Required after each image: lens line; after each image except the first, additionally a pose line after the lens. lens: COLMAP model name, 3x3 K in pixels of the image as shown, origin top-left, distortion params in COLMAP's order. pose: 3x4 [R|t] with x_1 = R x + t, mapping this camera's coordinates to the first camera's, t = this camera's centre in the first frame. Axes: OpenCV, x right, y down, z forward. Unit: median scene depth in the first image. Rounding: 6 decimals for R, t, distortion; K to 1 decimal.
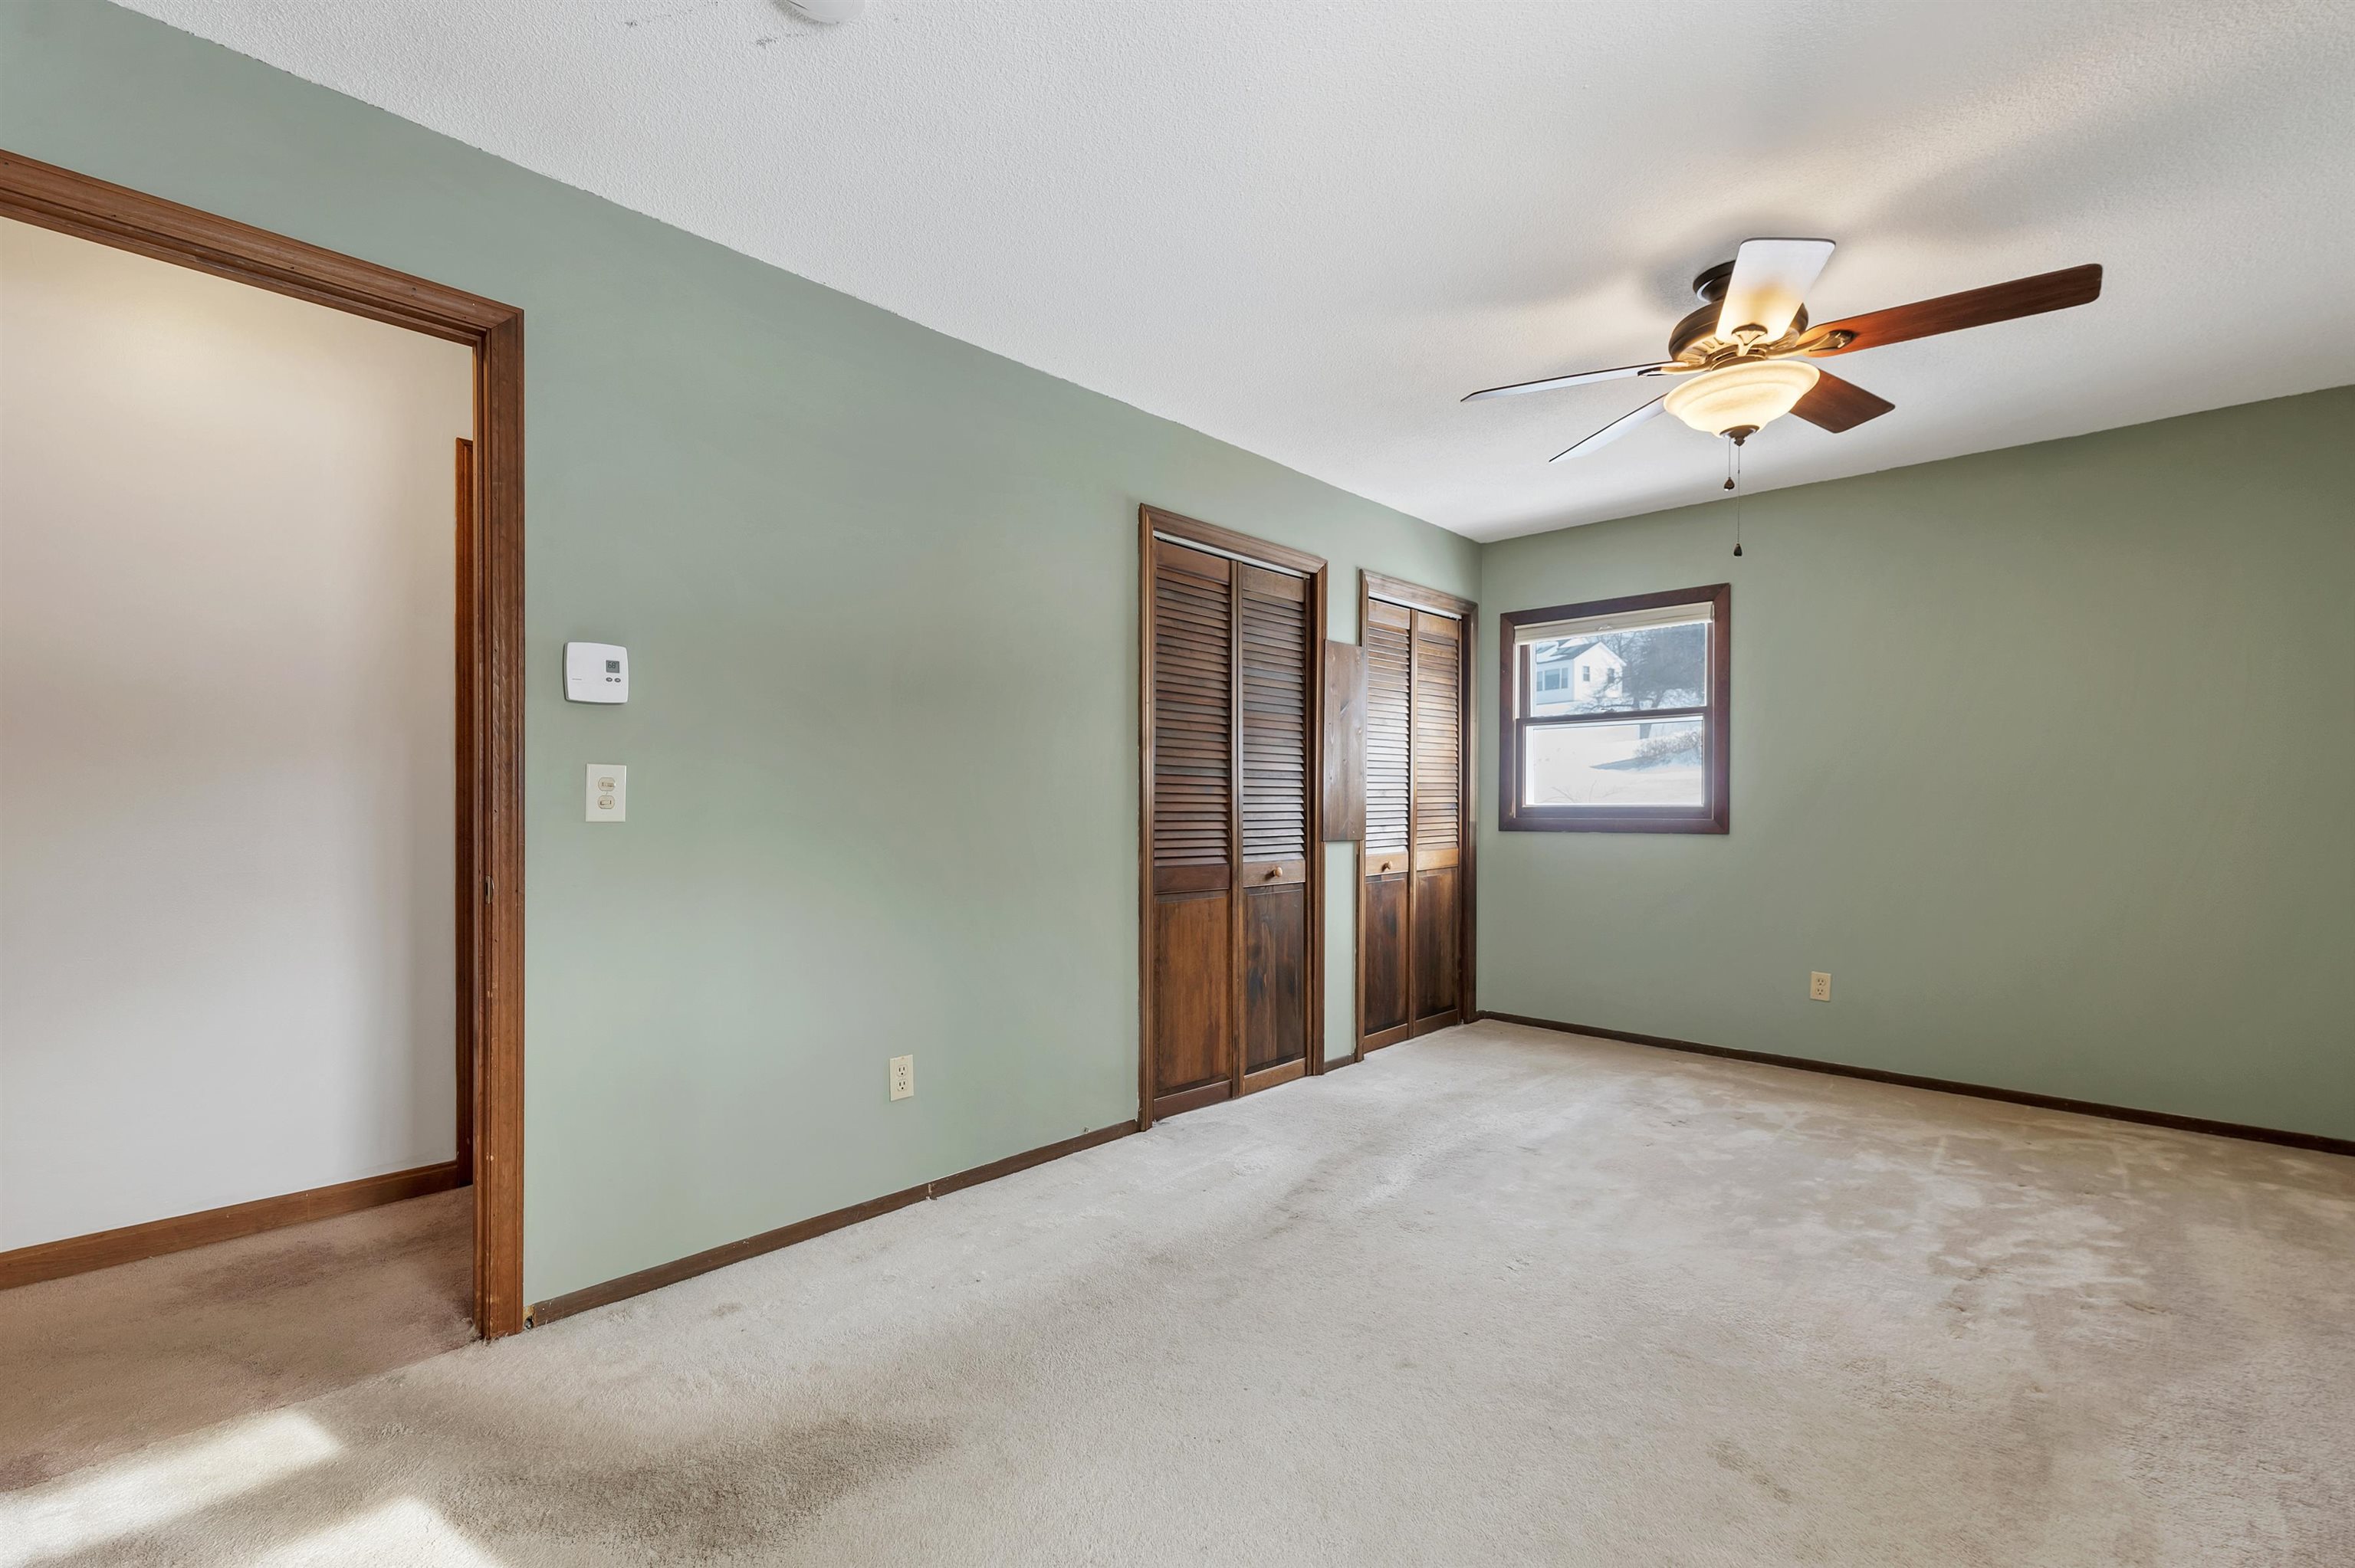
lens RADIAL K [[1027.5, 0, 1183.9], [0, 1027.5, 801.3], [0, 0, 1]] dist [0.003183, 0.000541]
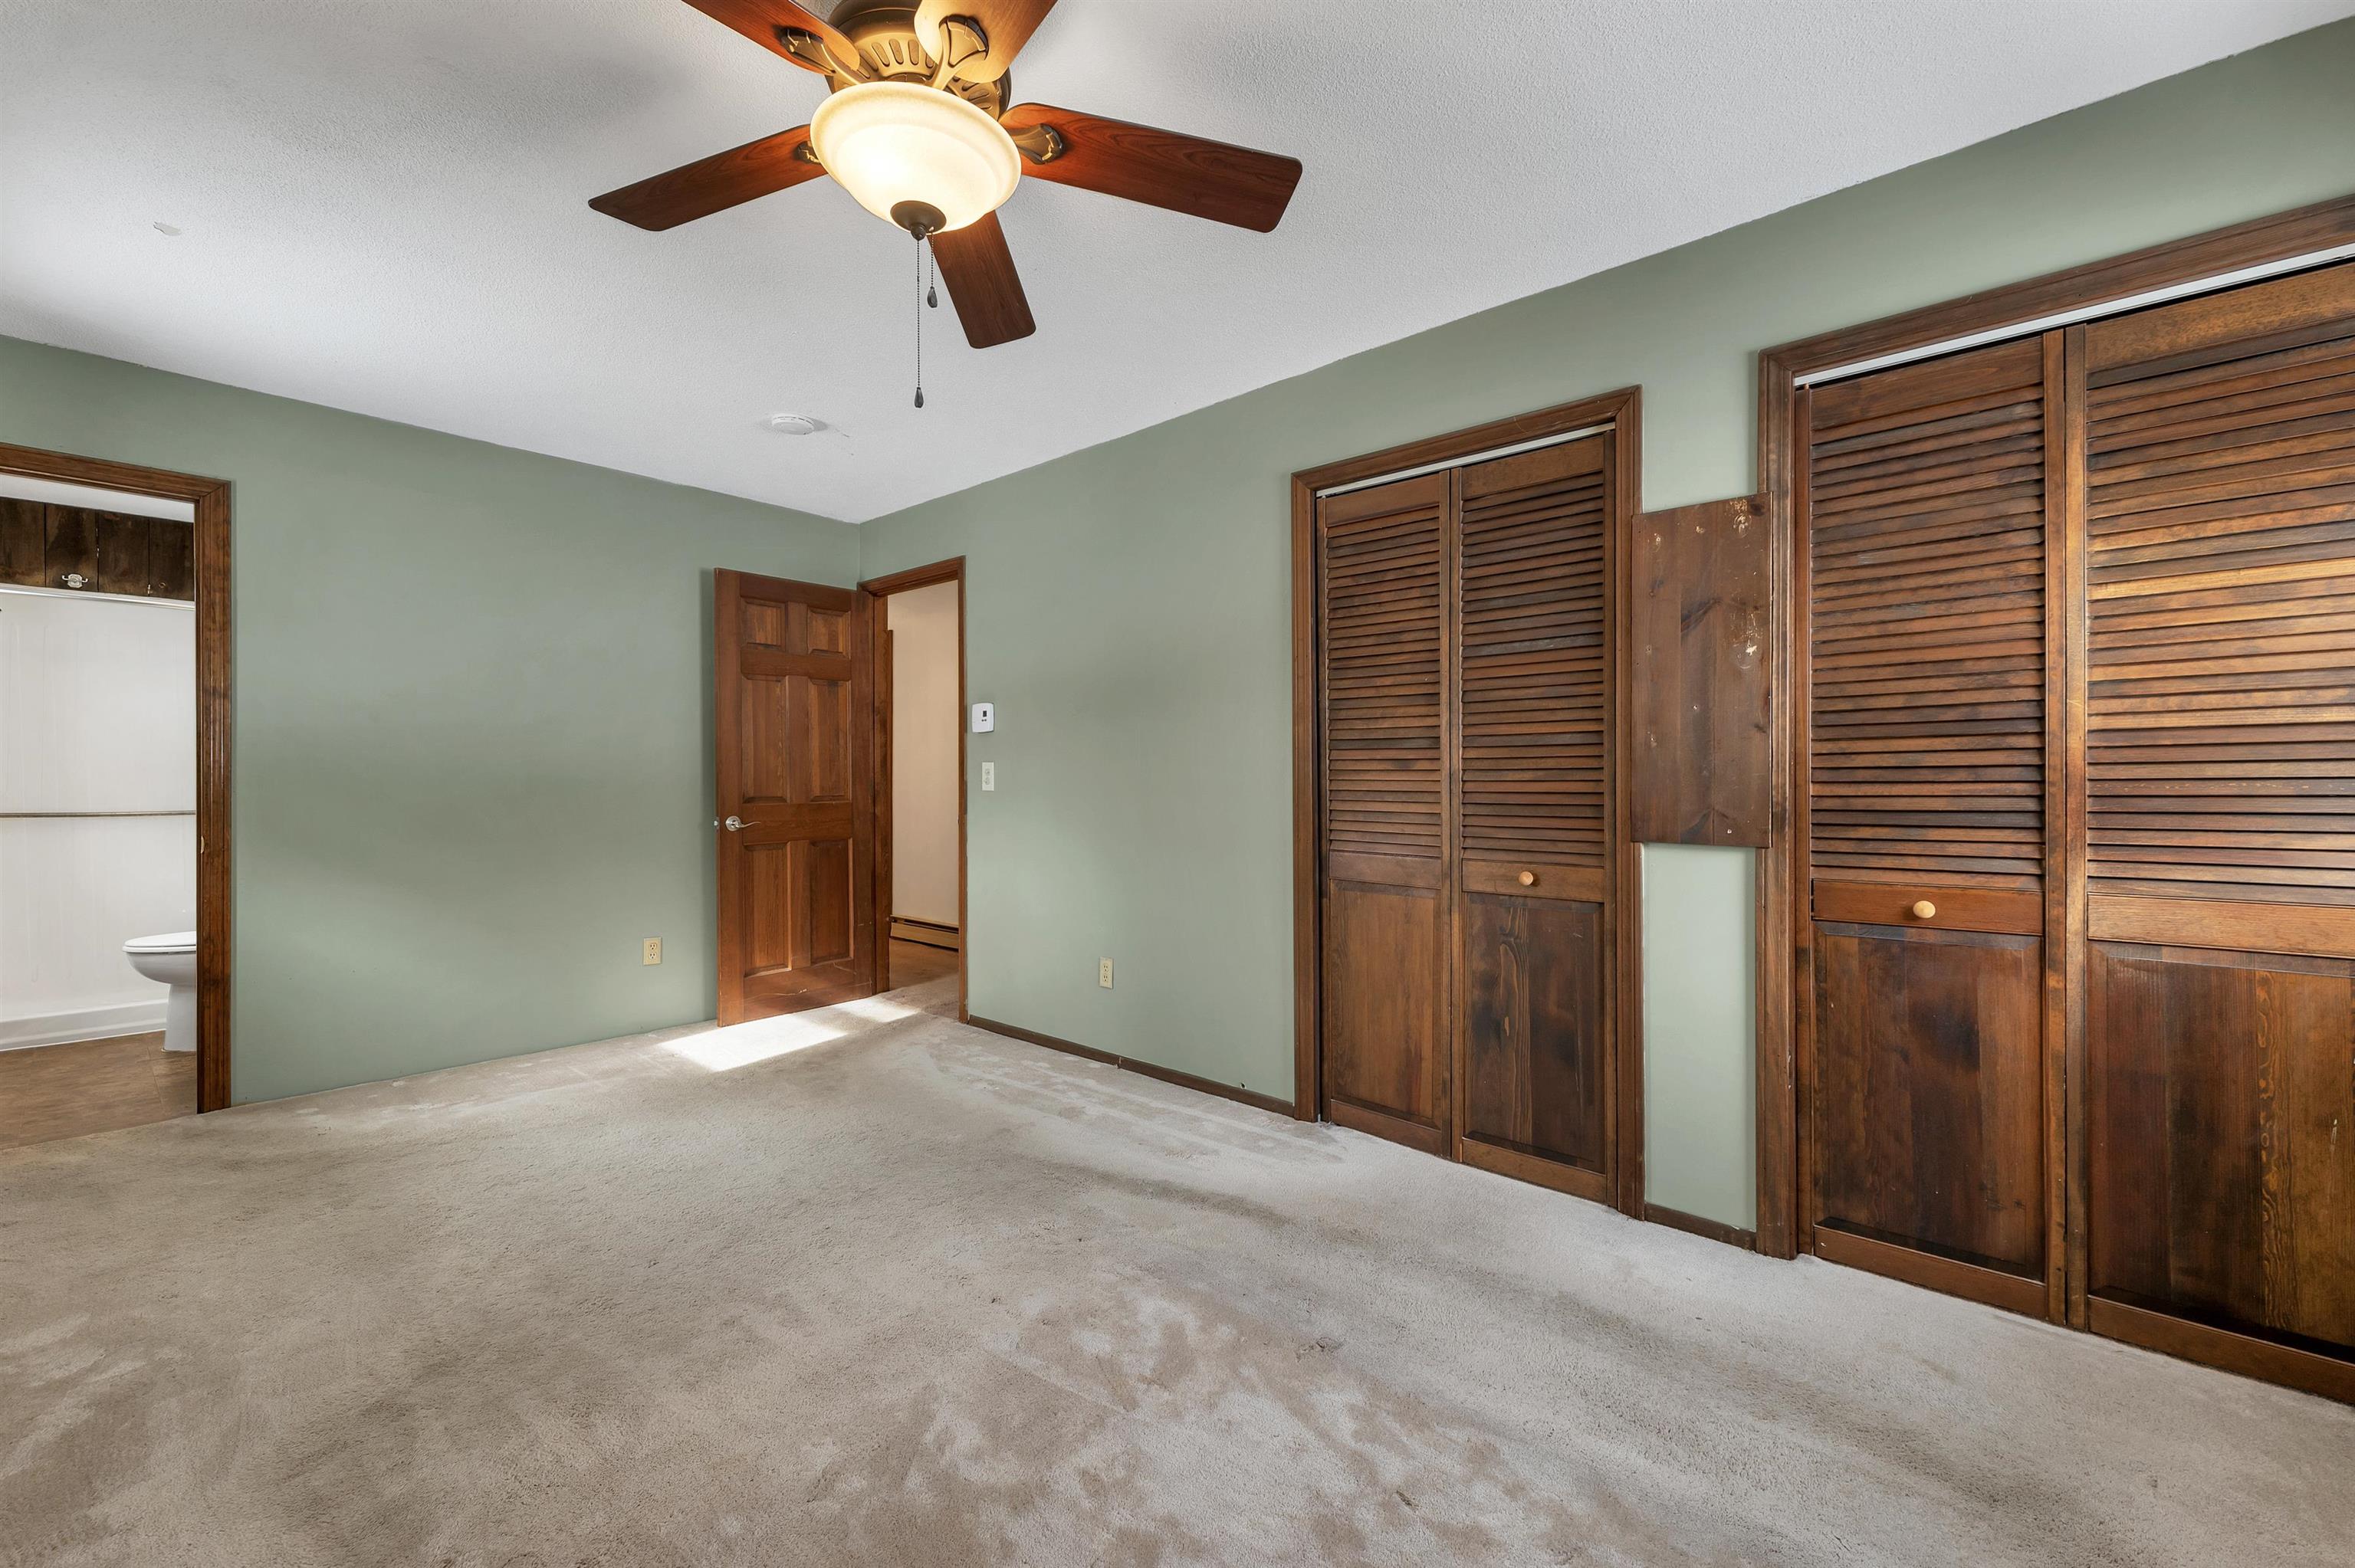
lens RADIAL K [[966.2, 0, 1154.7], [0, 966.2, 781.1], [0, 0, 1]] dist [0.002388, -0.000581]
pose [[0.004257, -0.001887, -0.999989, 0.799416], [0.002242, 0.999996, -0.001877, 0.003221], [0.999988, -0.002234, 0.004262, 0.790304]]
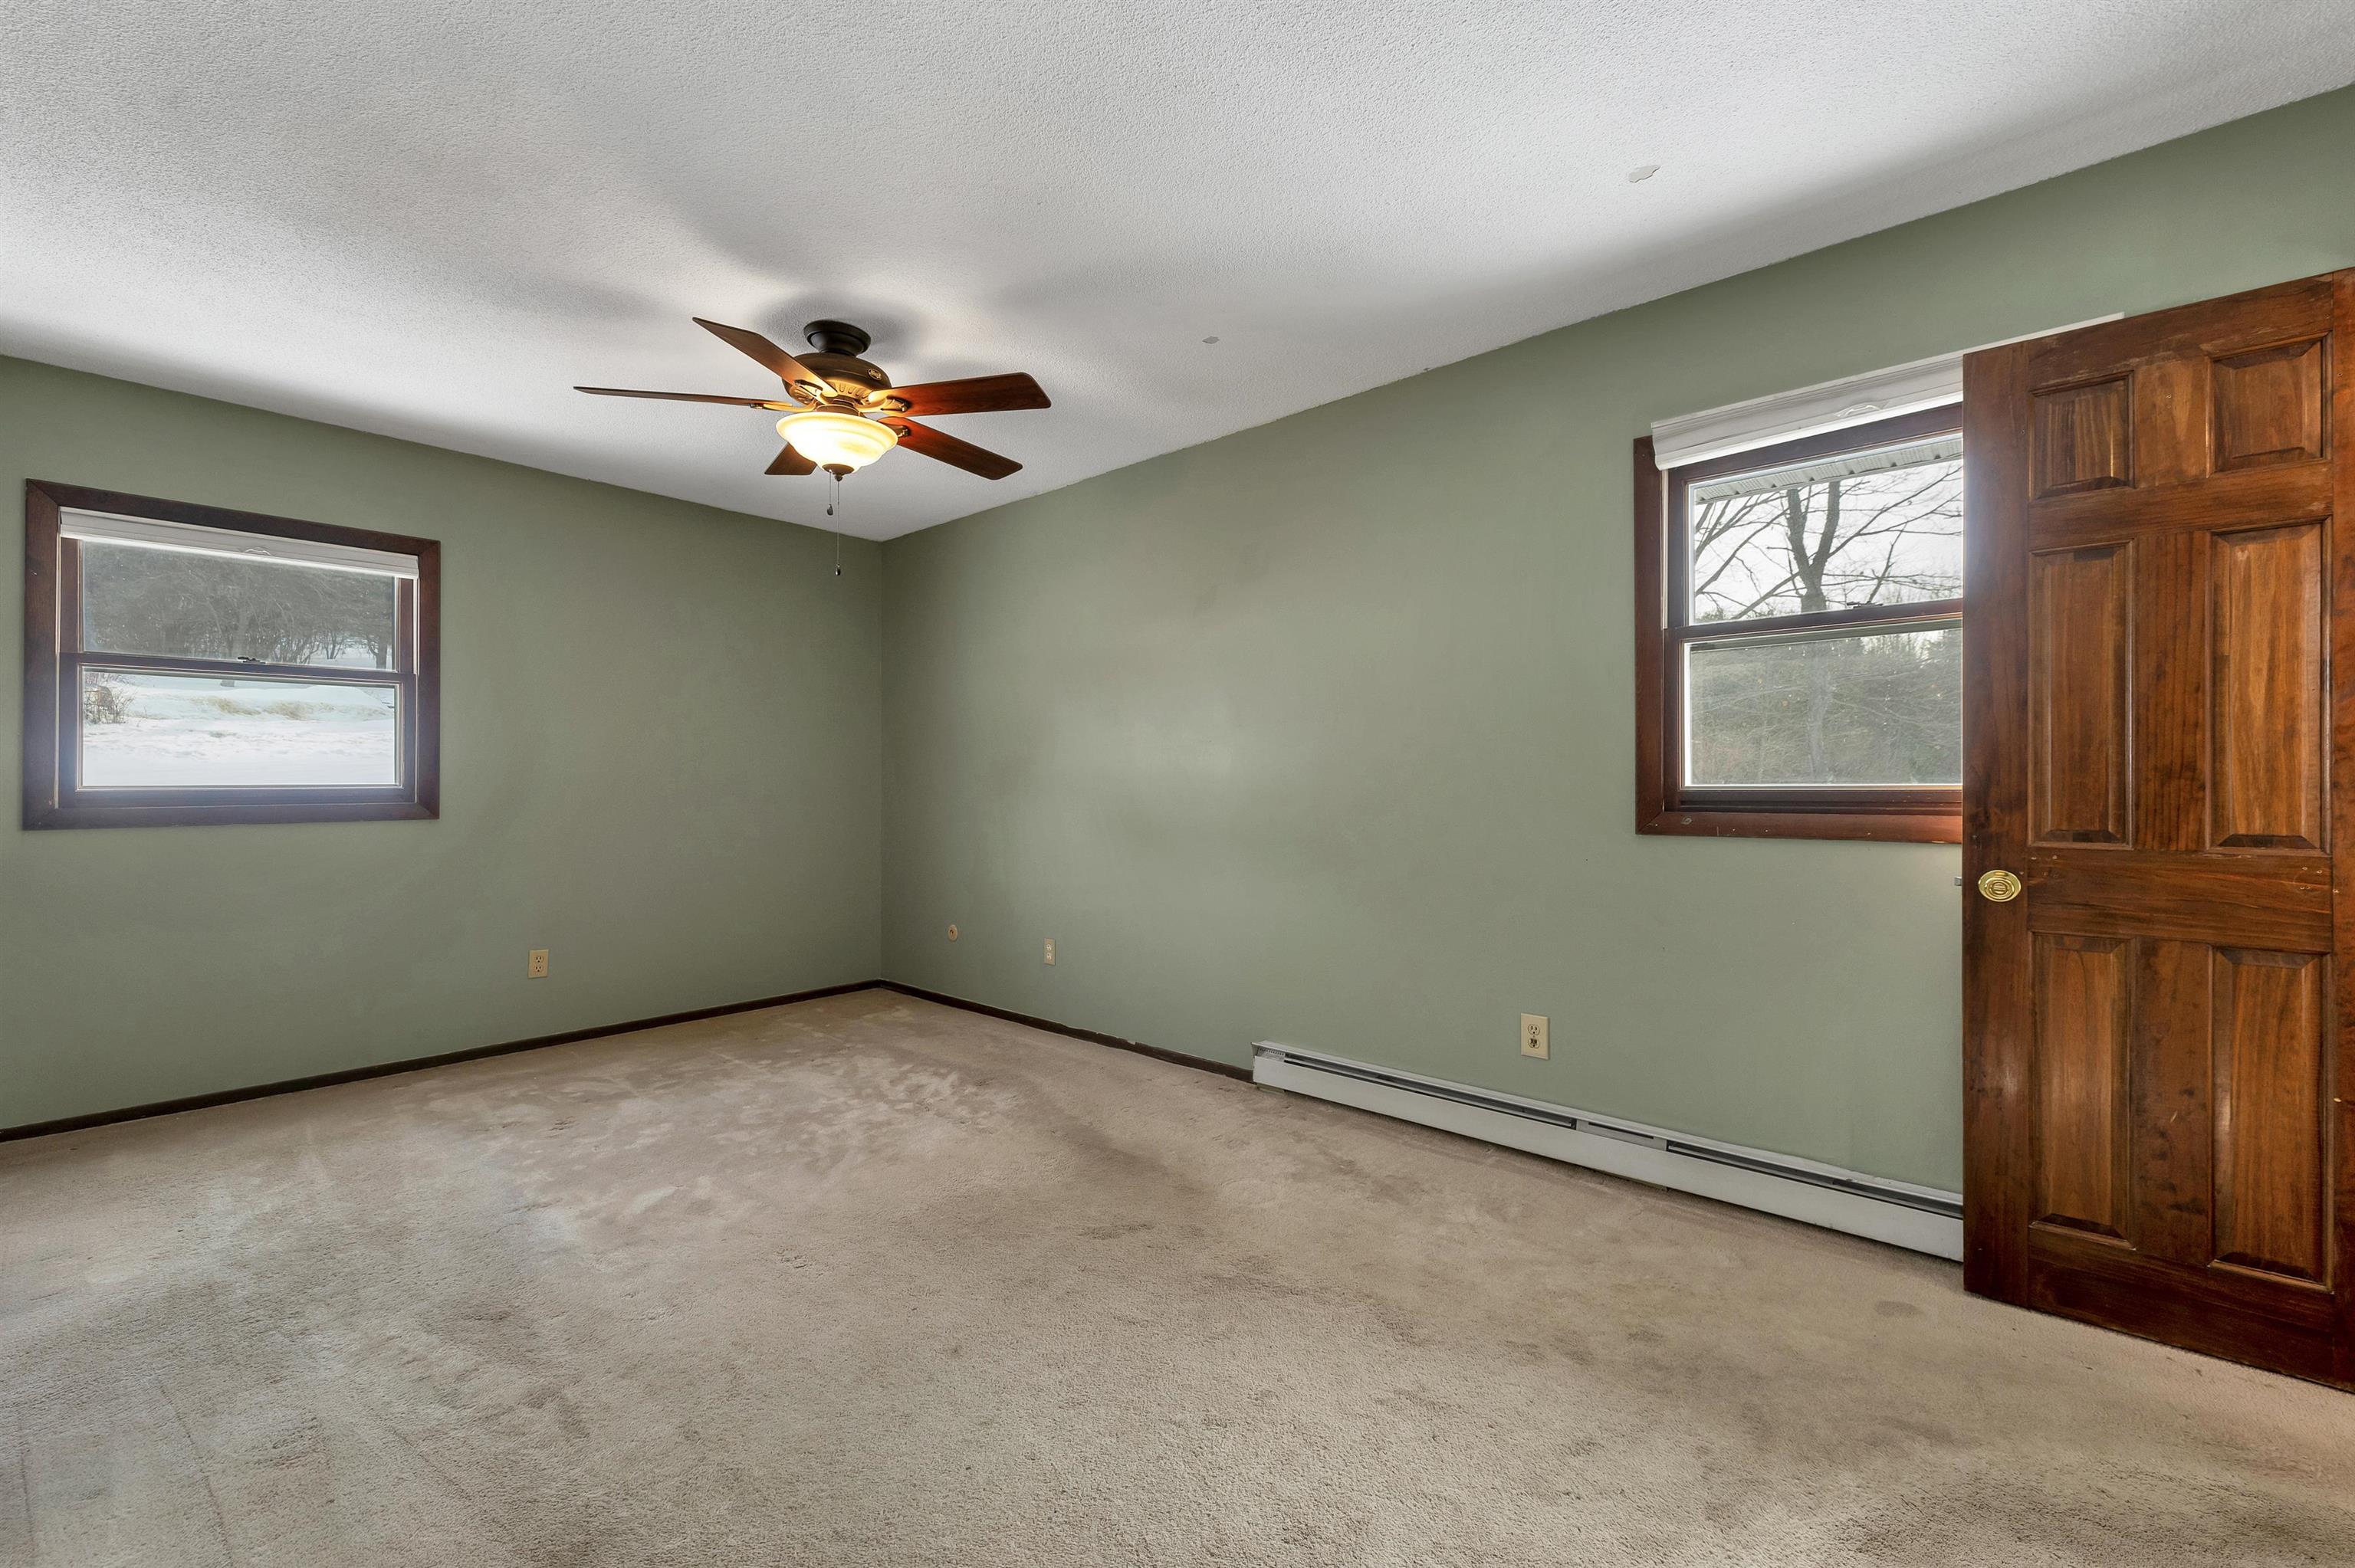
lens RADIAL K [[966.2, 0, 1174.3], [0, 966.2, 781.8], [0, 0, 1]] dist [0.002388, -0.000581]
pose [[-0.026776, -0.002478, 0.999638, -0.396425], [-0.001834, 0.999995, 0.002430, -0.003638], [-0.999640, -0.001768, -0.026780, 0.443606]]
